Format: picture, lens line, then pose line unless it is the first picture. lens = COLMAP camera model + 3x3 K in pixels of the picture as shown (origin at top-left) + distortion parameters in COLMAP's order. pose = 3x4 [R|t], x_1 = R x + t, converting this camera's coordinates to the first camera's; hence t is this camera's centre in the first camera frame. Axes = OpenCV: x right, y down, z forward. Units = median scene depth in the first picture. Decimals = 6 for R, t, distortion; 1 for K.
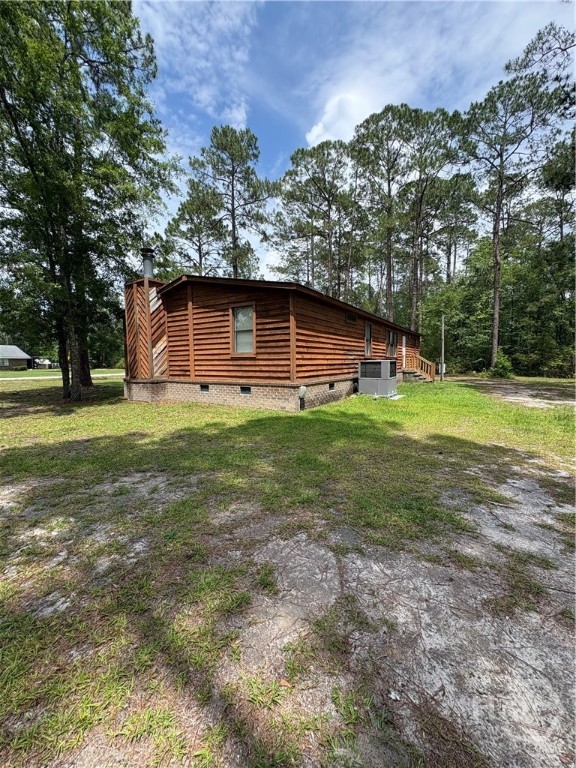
lens RADIAL K [[302.8, 0, 288.0], [0, 302.8, 384.0], [0, 0, 1]] dist [-0.000463, 0.000042]
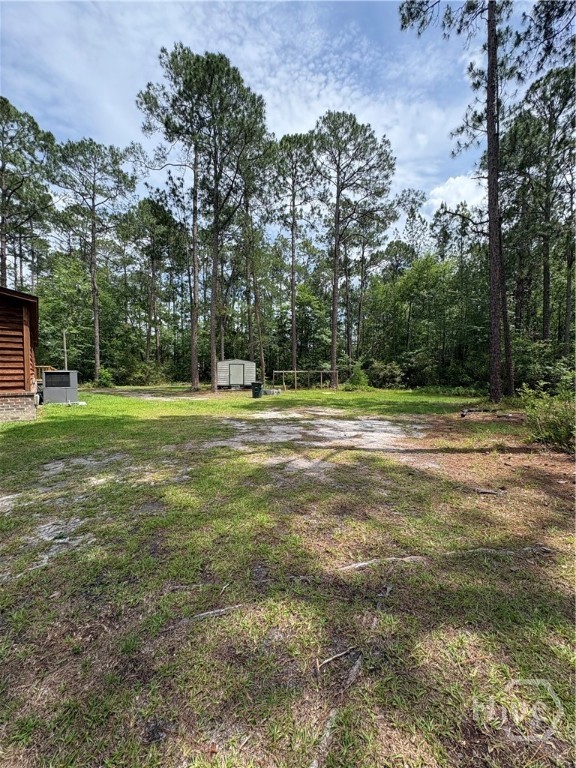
lens RADIAL K [[302.8, 0, 288.0], [0, 302.8, 384.0], [0, 0, 1]] dist [-0.000463, 0.000042]
pose [[0.306467, -0.031031, 0.951375, -0.212434], [0.072654, 0.997315, 0.009125, 0.007342], [-0.949104, 0.066324, 0.307899, -0.040118]]
